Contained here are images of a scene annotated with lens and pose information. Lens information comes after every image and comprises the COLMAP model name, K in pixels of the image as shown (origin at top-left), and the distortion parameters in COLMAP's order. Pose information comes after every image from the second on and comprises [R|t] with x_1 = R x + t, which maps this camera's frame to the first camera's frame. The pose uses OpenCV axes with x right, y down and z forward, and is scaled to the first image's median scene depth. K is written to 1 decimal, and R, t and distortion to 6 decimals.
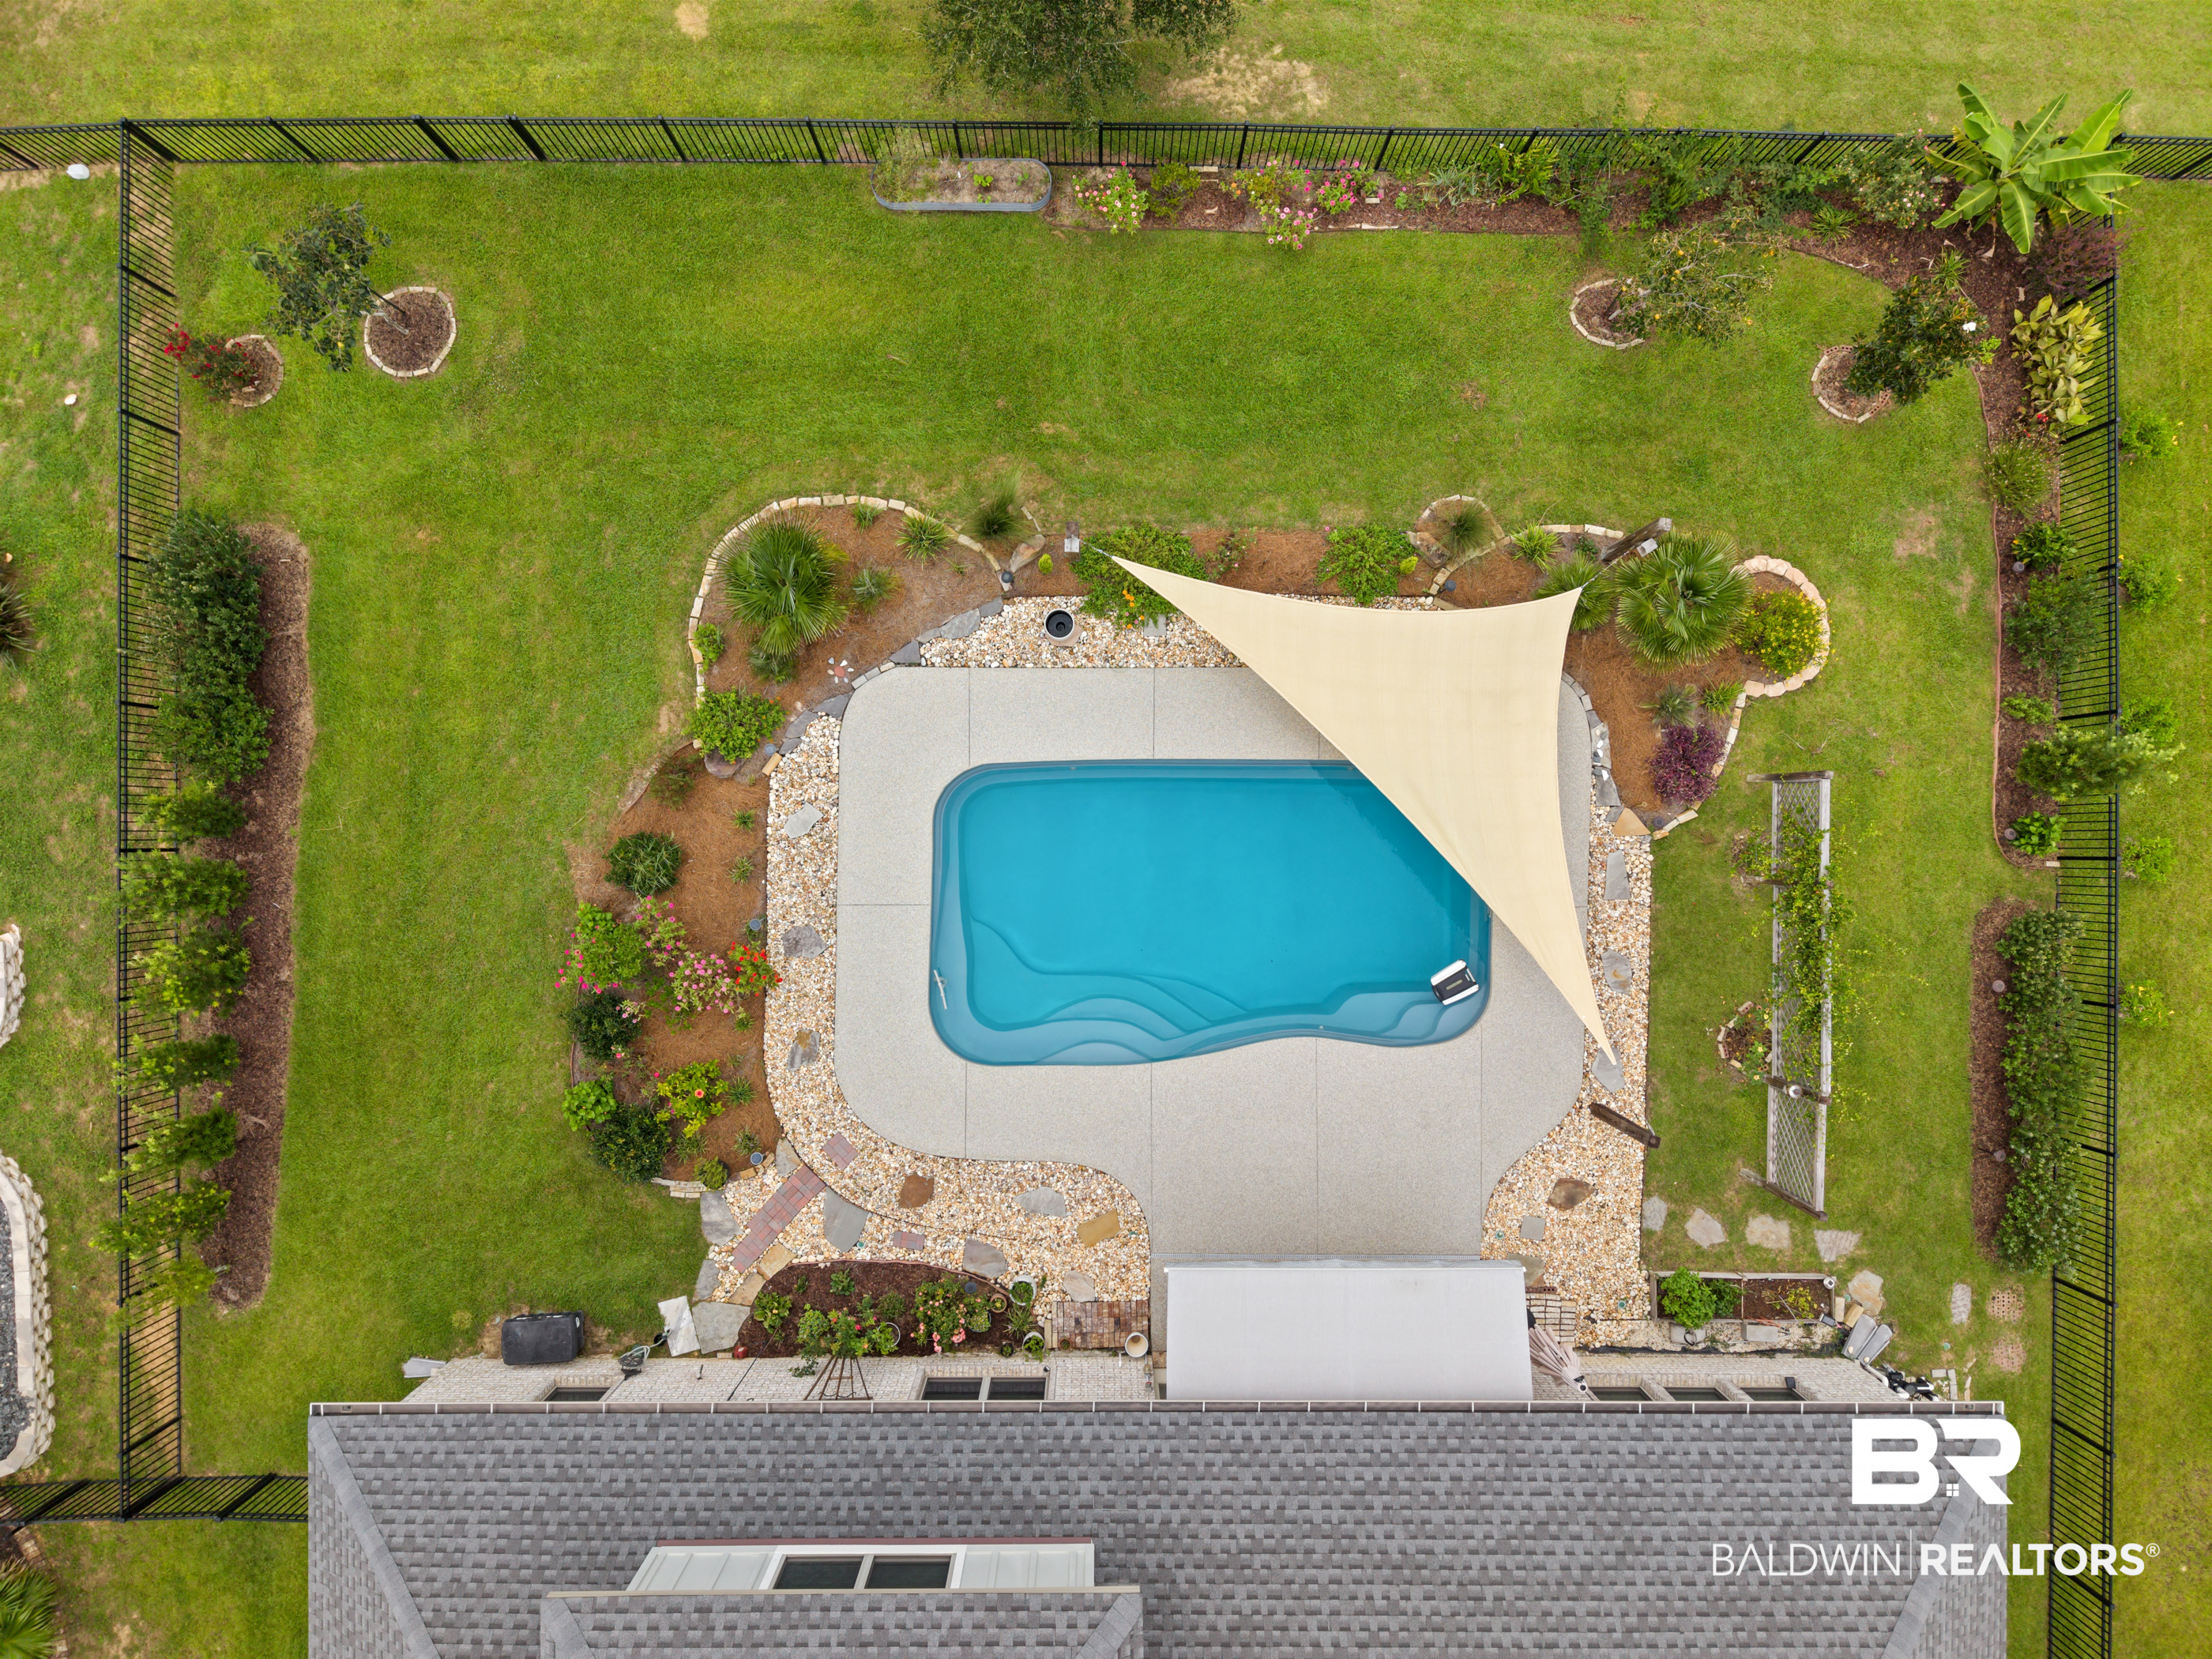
lens RADIAL K [[1471.4, 0, 1110.1], [0, 1471.4, 825.7], [0, 0, 1]] dist [0.023929, -0.022996]
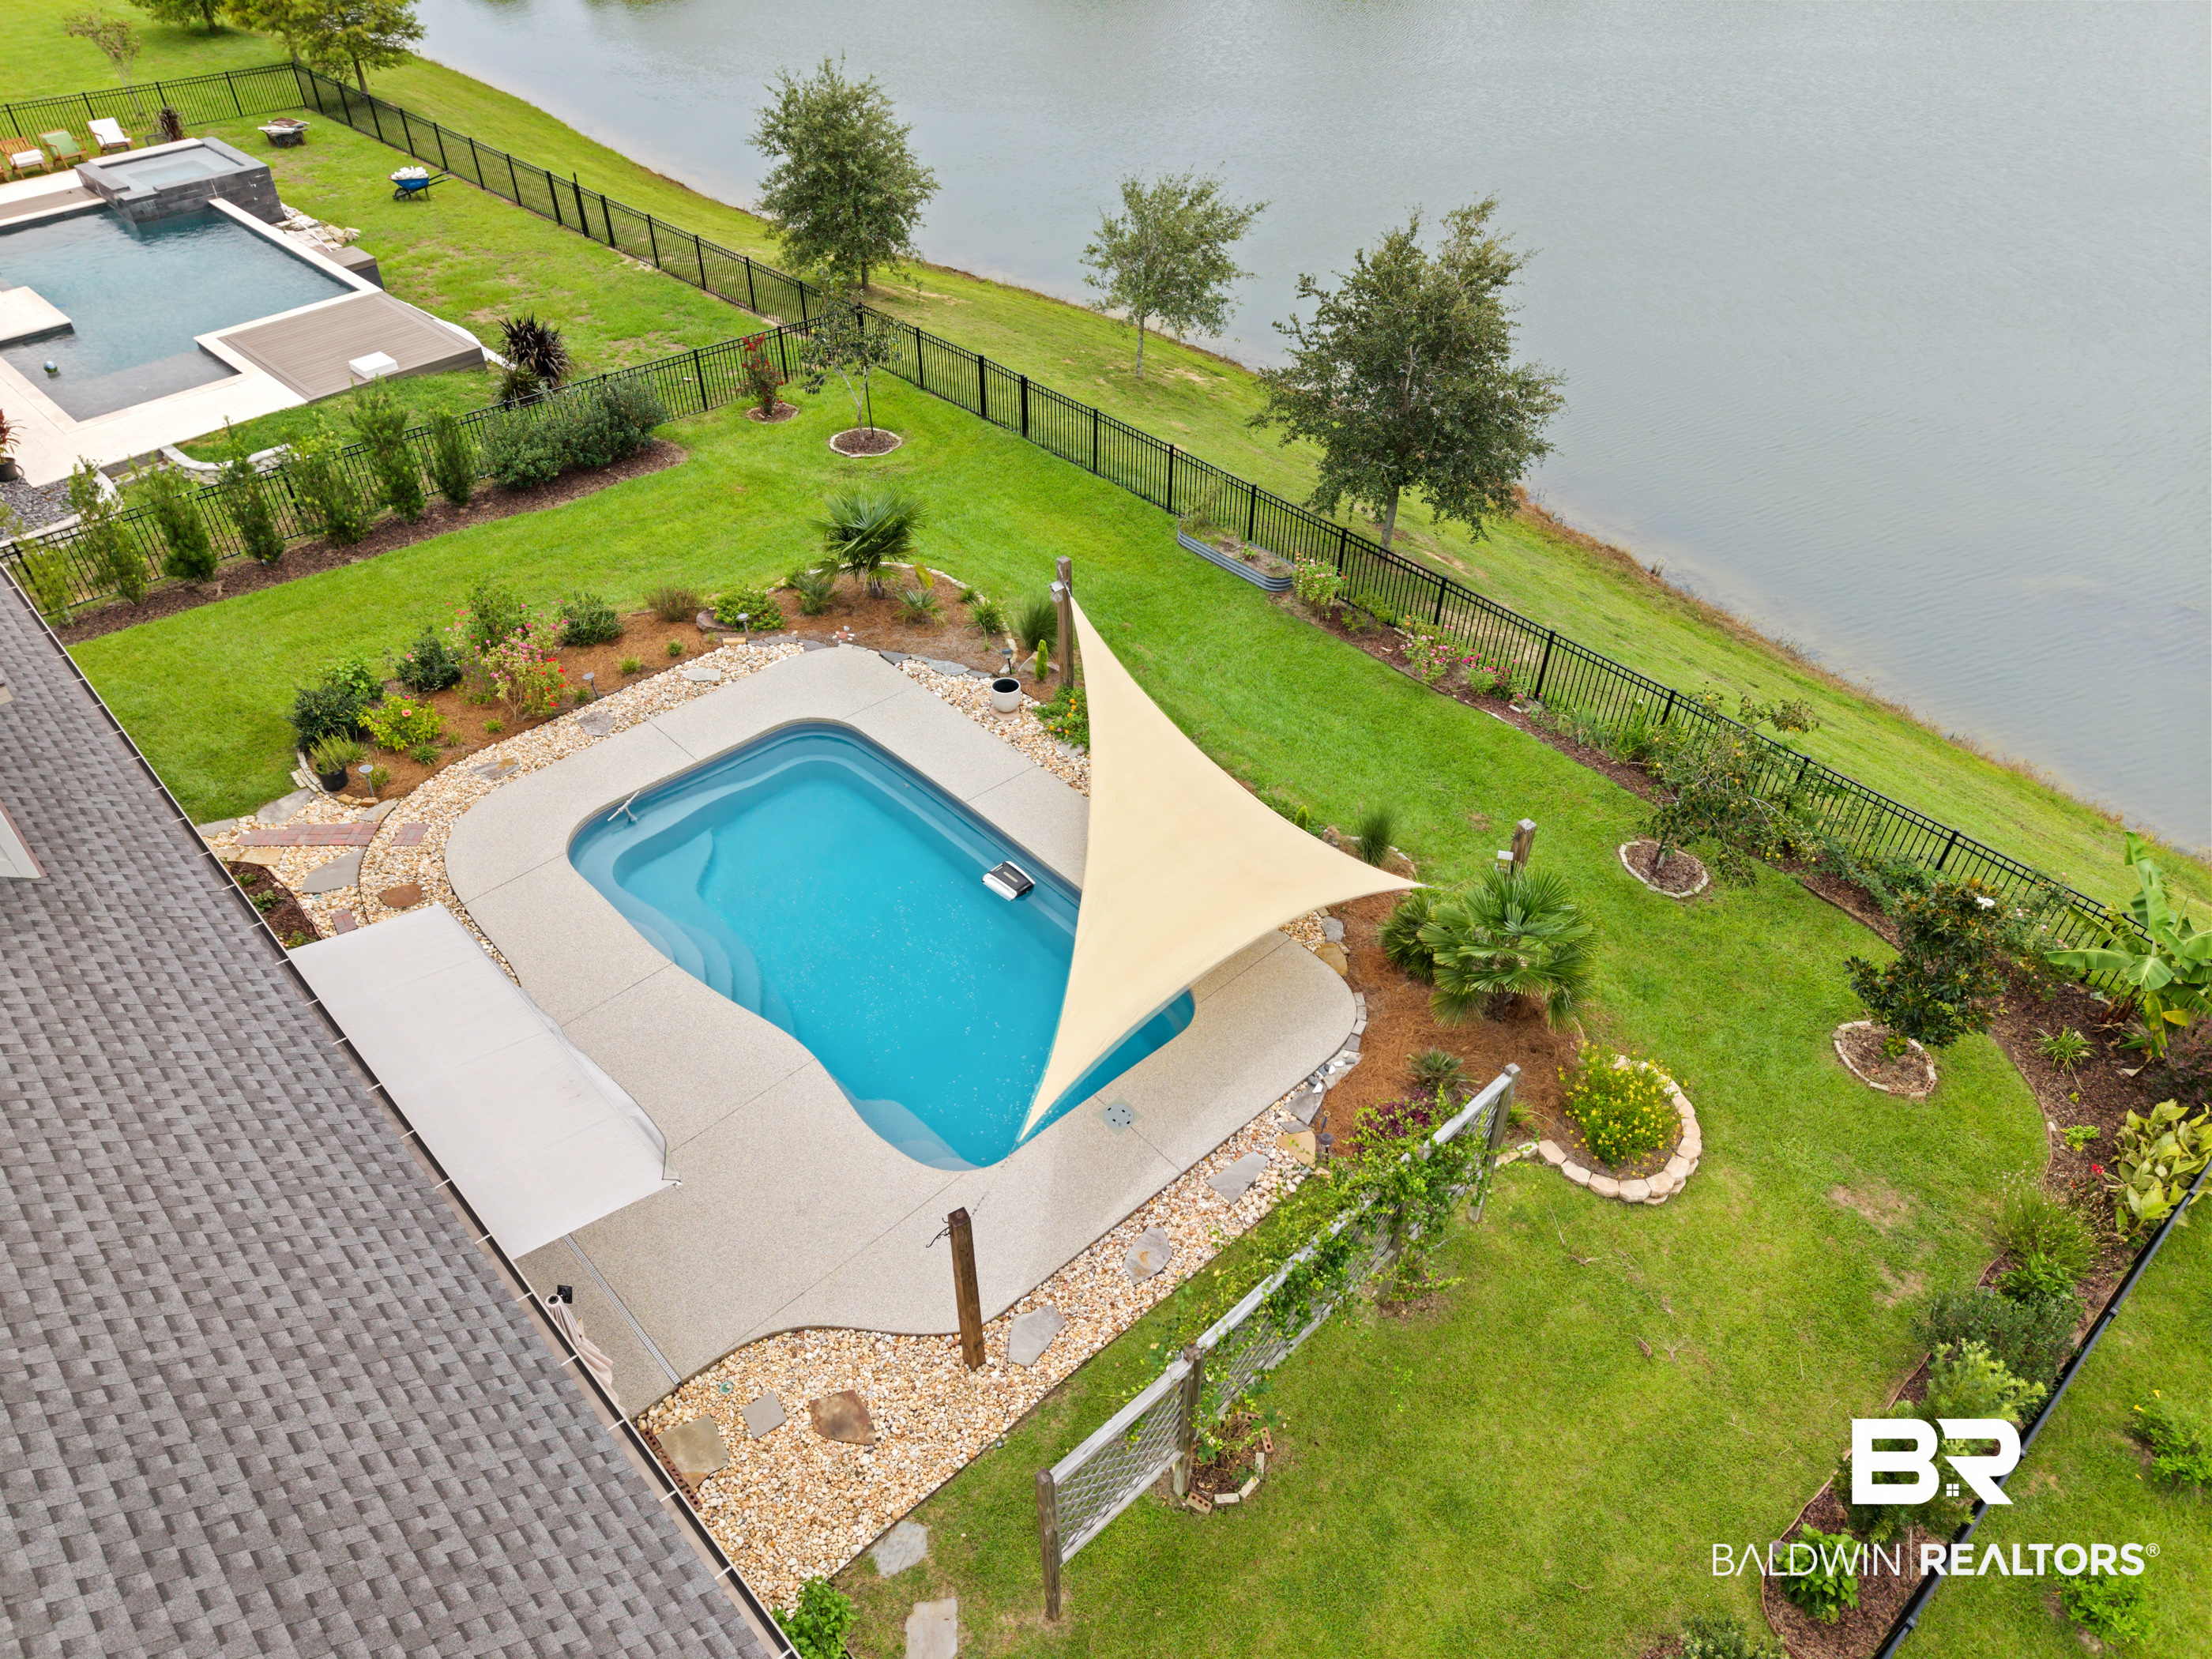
lens RADIAL K [[1471.4, 0, 1103.5], [0, 1471.4, 831.5], [0, 0, 1]] dist [0.023929, -0.022996]
pose [[0.686529, 0.472676, -0.552498, 0.618152], [-0.727102, 0.446849, -0.521199, 0.385523], [0.000525, 0.759541, 0.650459, 0.401419]]
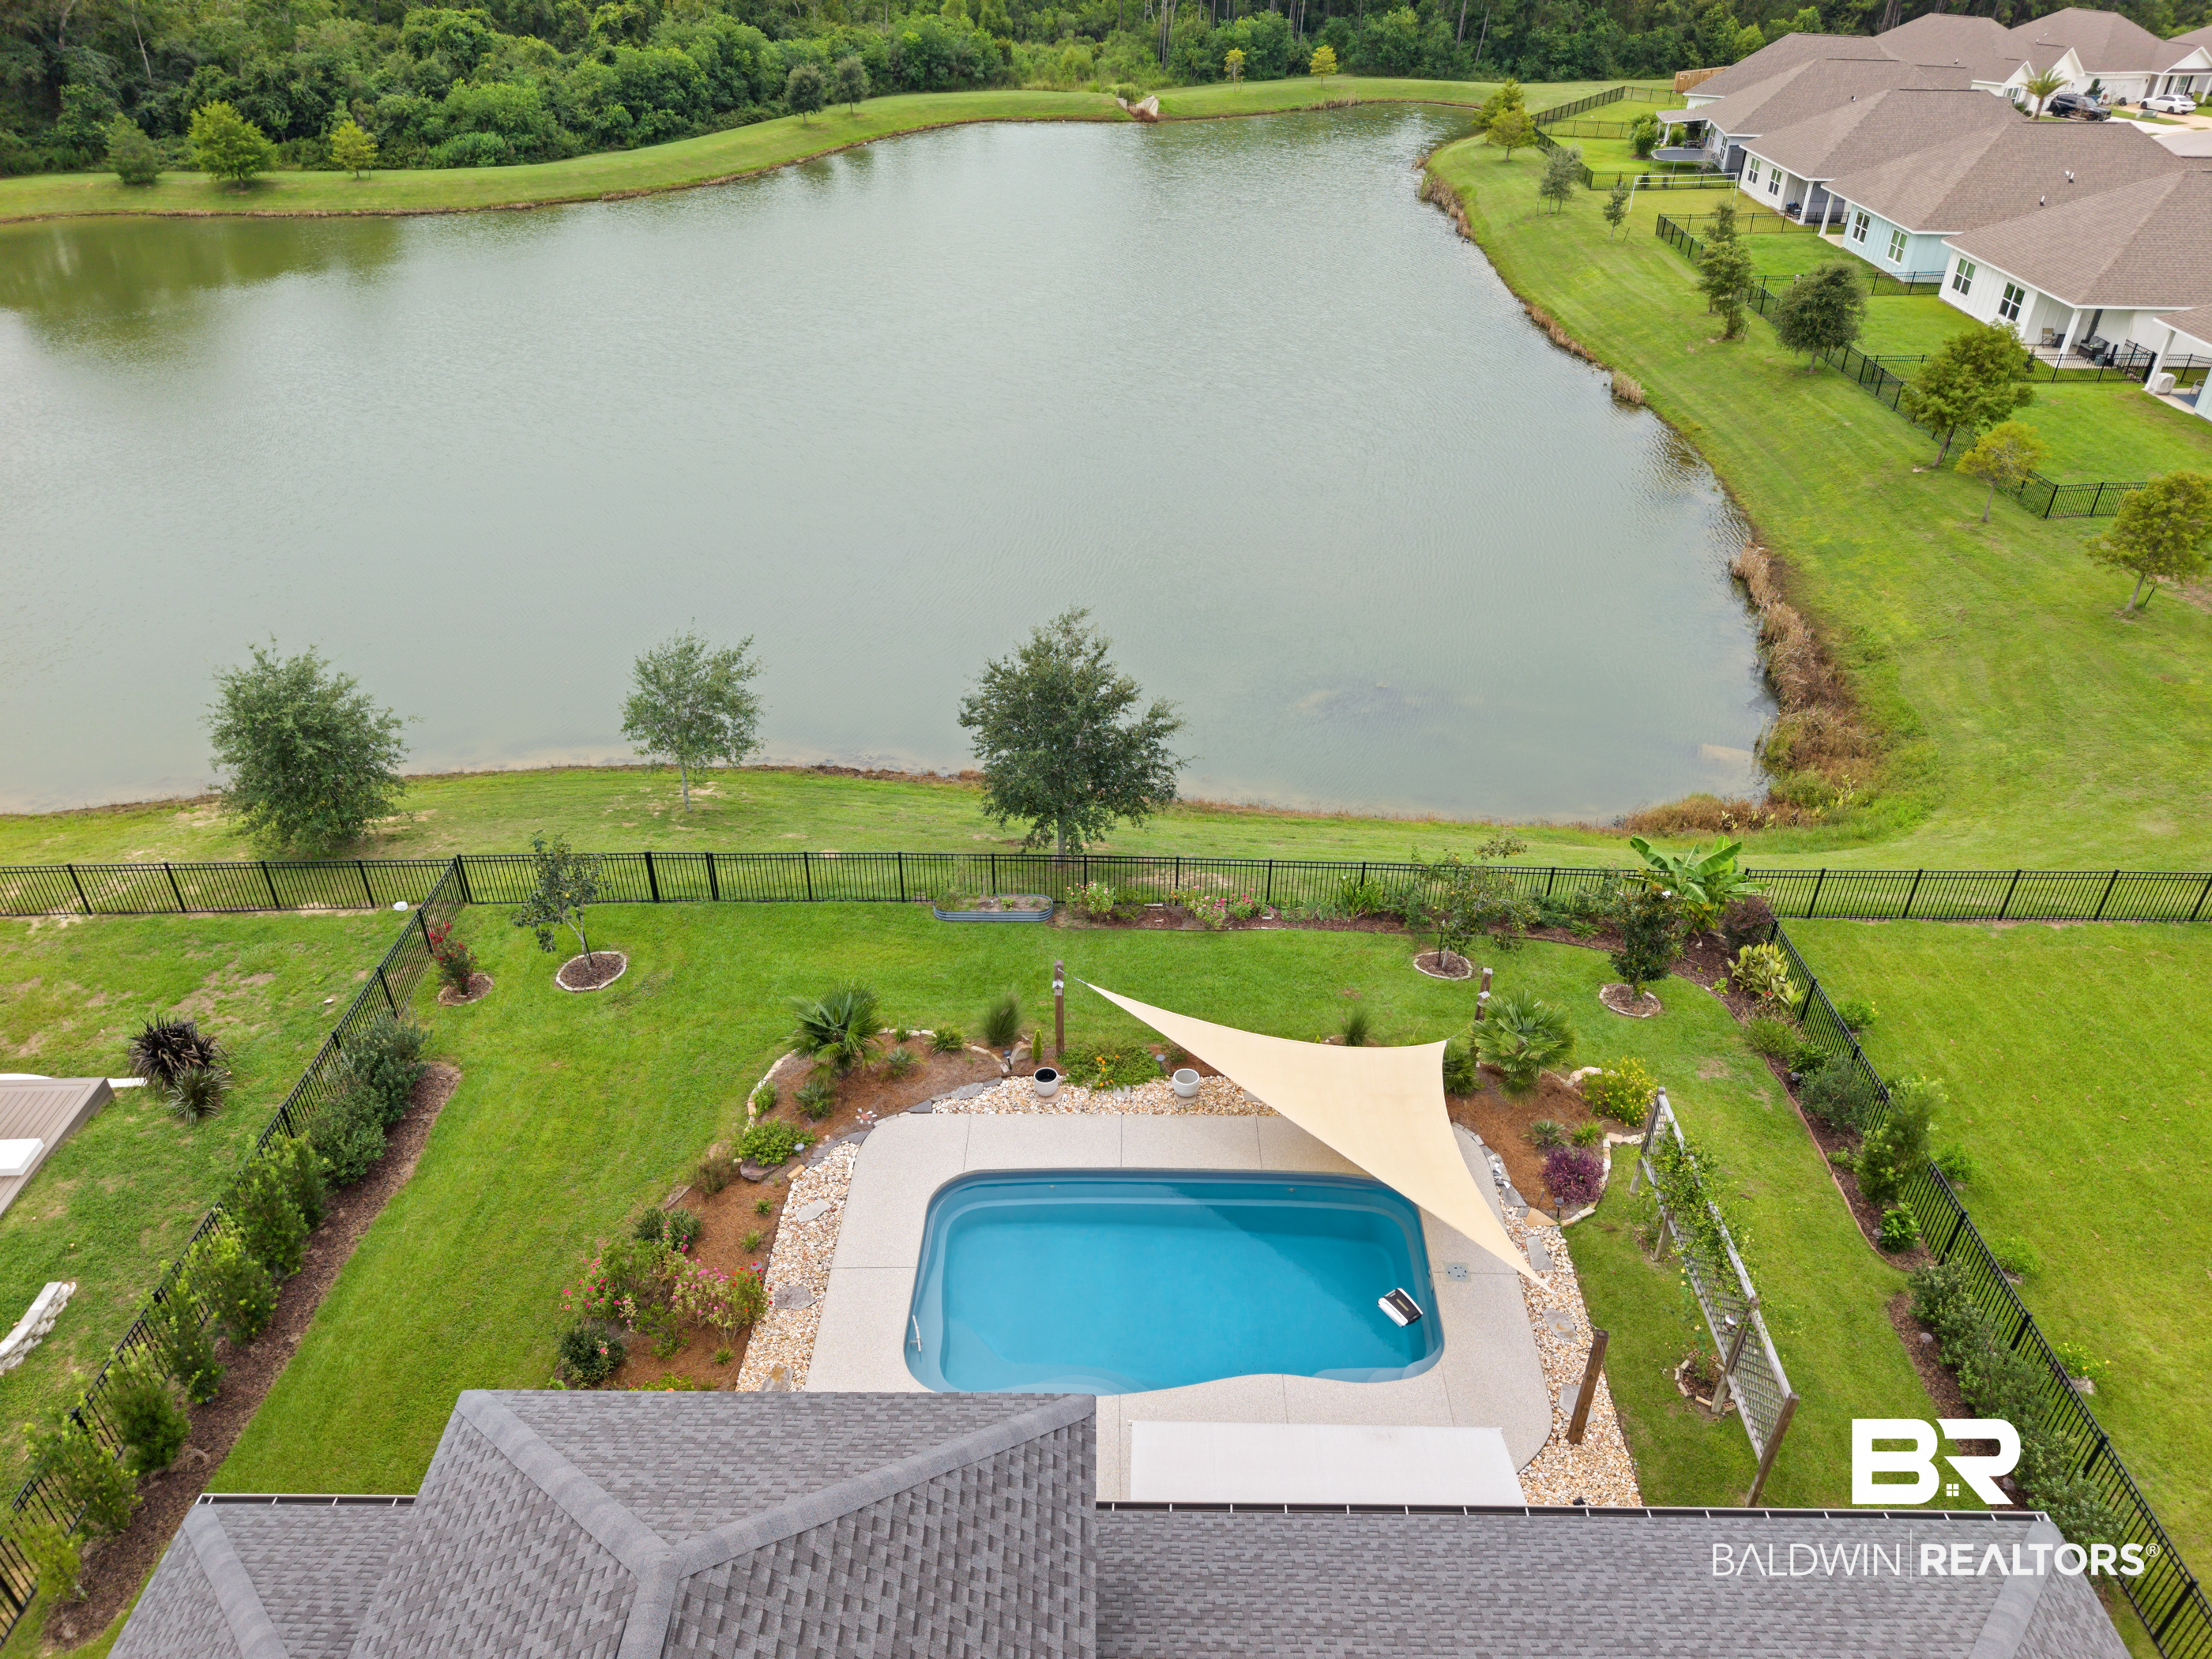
lens RADIAL K [[1471.4, 0, 1109.7], [0, 1471.4, 840.1], [0, 0, 1]] dist [0.023929, -0.022996]
pose [[0.999995, 0.001600, -0.002610, 0.023546], [-0.003060, 0.548385, -0.836221, 0.794227], [0.000094, 0.836225, 0.548387, 0.130483]]
